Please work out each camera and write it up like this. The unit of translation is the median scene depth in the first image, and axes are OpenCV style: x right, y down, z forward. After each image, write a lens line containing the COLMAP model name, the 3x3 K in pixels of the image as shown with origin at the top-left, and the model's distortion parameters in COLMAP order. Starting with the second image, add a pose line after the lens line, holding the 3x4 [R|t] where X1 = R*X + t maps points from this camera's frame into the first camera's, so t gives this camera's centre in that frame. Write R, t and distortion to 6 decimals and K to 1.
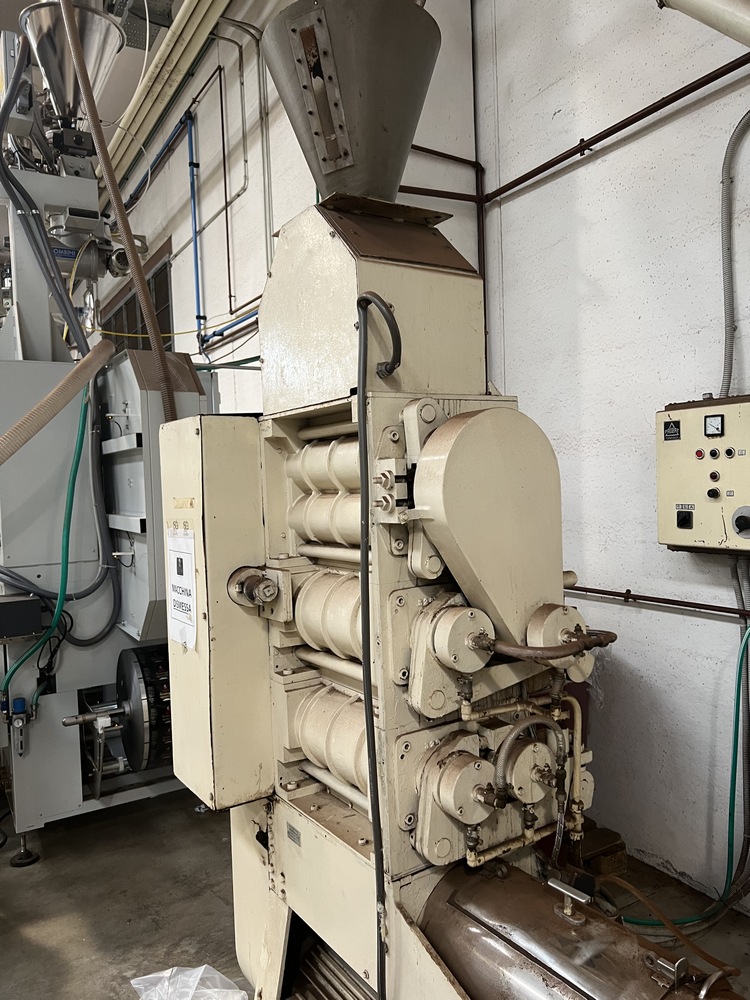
lens RADIAL K [[771.6, 0, 375.0], [0, 771.6, 500.0], [0, 0, 1]] dist [0.045227, -0.061730]
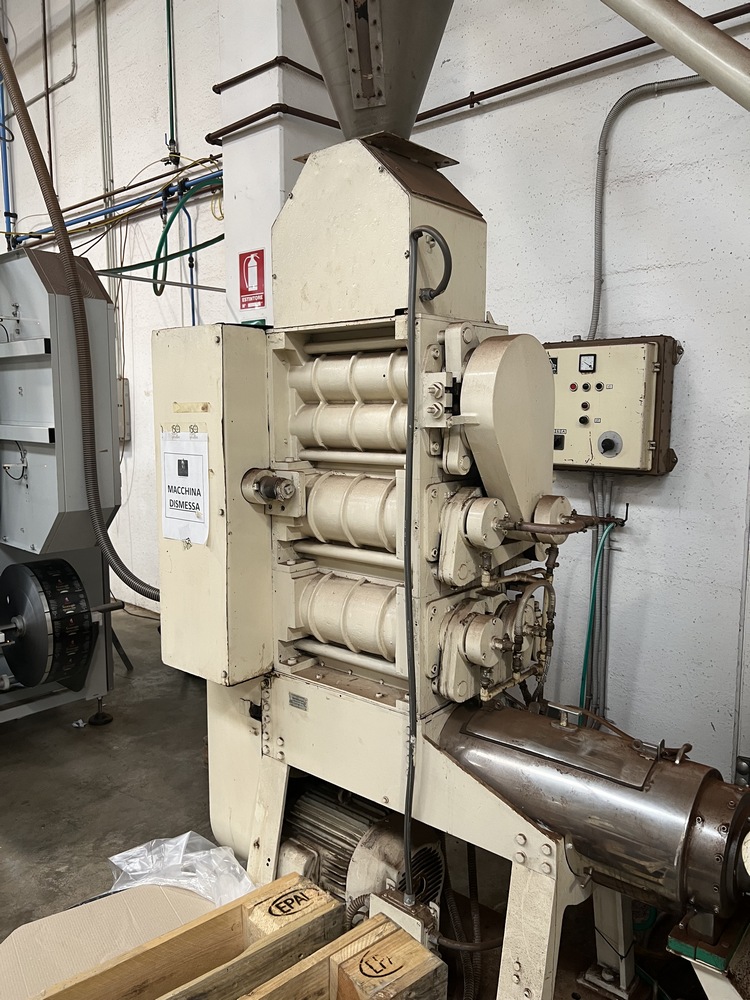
lens RADIAL K [[780.0, 0, 375.0], [0, 780.0, 500.0], [0, 0, 1]] dist [0.045468, -0.059035]
pose [[0.955474, 0.003481, 0.295055, -0.331811], [-0.028595, 0.996316, 0.080846, 0.037283], [-0.293686, -0.085683, 0.952054, -0.104914]]
